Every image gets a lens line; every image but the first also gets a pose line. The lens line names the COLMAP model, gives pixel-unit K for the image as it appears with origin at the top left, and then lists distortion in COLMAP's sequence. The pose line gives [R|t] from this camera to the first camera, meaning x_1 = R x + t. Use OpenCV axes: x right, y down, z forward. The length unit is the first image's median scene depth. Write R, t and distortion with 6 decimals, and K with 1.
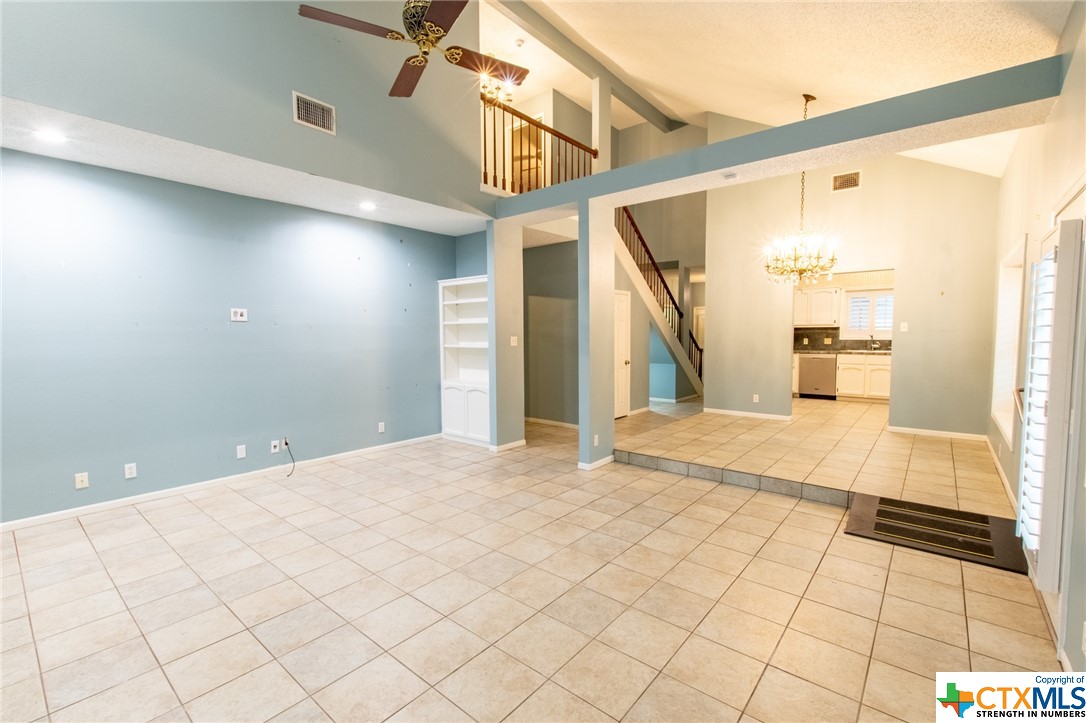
lens RADIAL K [[475.0, 0, 543.9], [0, 475.0, 367.7], [0, 0, 1]] dist [0.000008, 0.000079]
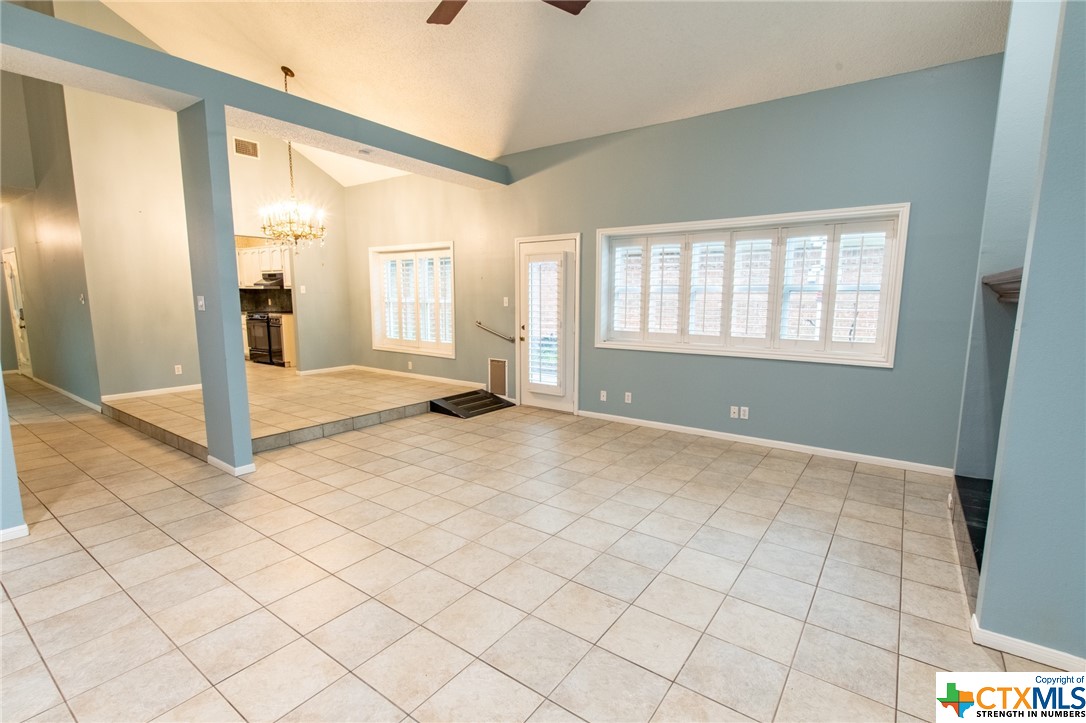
lens RADIAL K [[499.7, 0, 555.7], [0, 499.7, 366.4], [0, 0, 1]] dist [-0.002302, -0.001575]
pose [[-0.089558, -0.135030, 0.986786, -0.712300], [0.066814, 0.987721, 0.141222, -0.032341], [-0.993738, 0.078578, -0.079437, 0.555747]]
